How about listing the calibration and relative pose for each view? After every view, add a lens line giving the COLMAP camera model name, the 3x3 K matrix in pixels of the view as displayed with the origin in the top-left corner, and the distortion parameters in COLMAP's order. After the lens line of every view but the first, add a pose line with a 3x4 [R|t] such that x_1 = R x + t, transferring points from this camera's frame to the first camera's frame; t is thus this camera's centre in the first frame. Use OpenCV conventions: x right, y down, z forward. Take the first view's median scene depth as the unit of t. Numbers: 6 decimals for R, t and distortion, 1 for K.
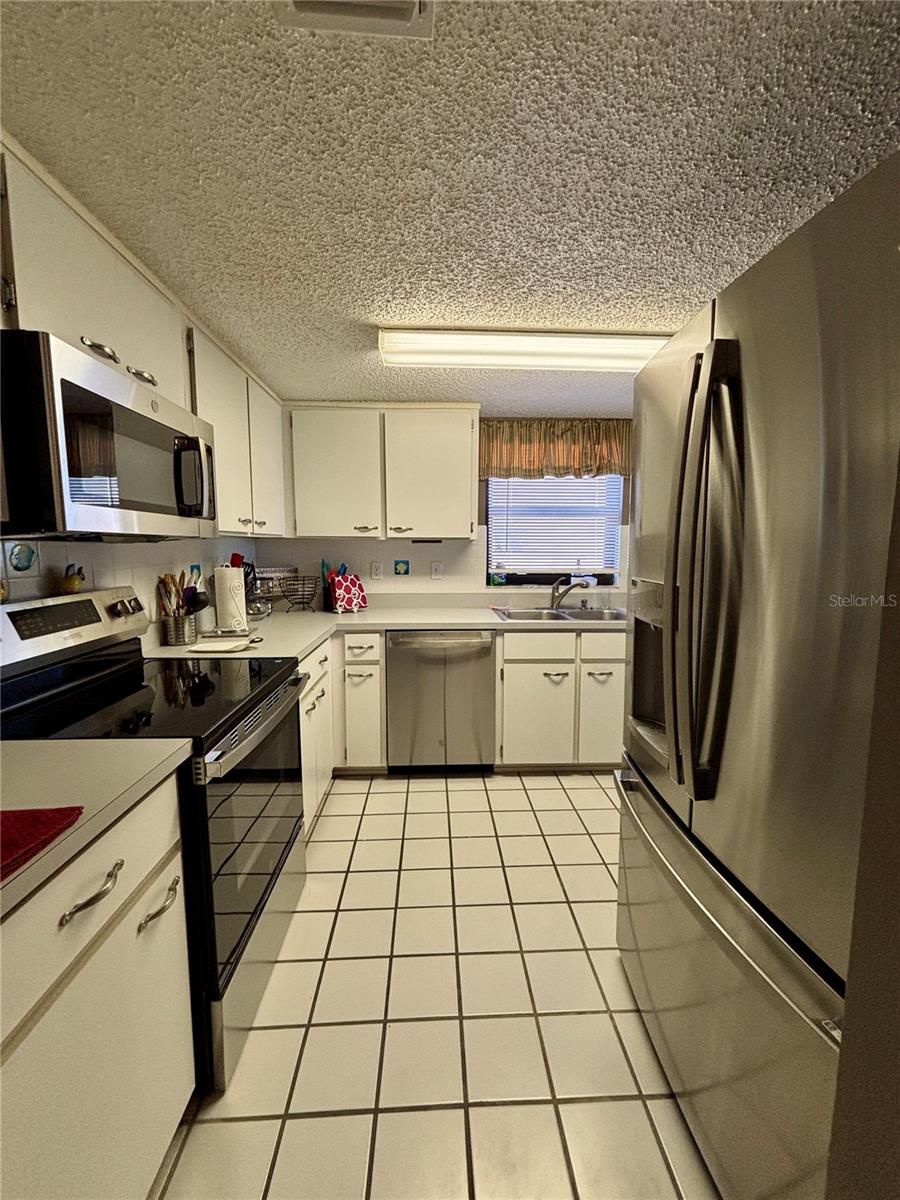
lens RADIAL K [[482.4, 0, 456.5], [0, 482.4, 597.6], [0, 0, 1]] dist [-0.004339, 0.001420]
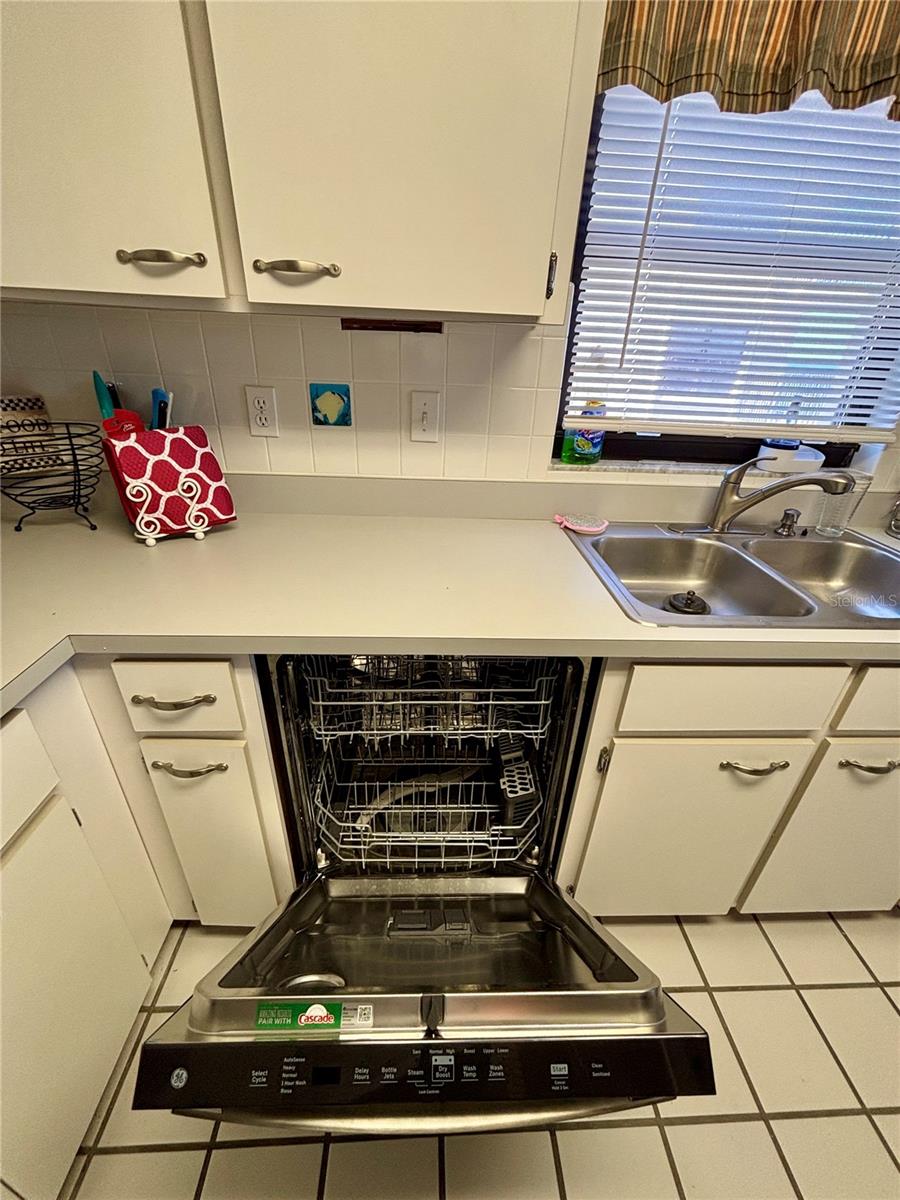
lens RADIAL K [[482.4, 0, 454.8], [0, 482.4, 595.7], [0, 0, 1]] dist [-0.004339, 0.001420]
pose [[0.999197, 0.035715, 0.018137, -0.022343], [-0.039889, 0.928550, 0.369058, -0.070736], [-0.003660, -0.369486, 0.929229, 0.641467]]
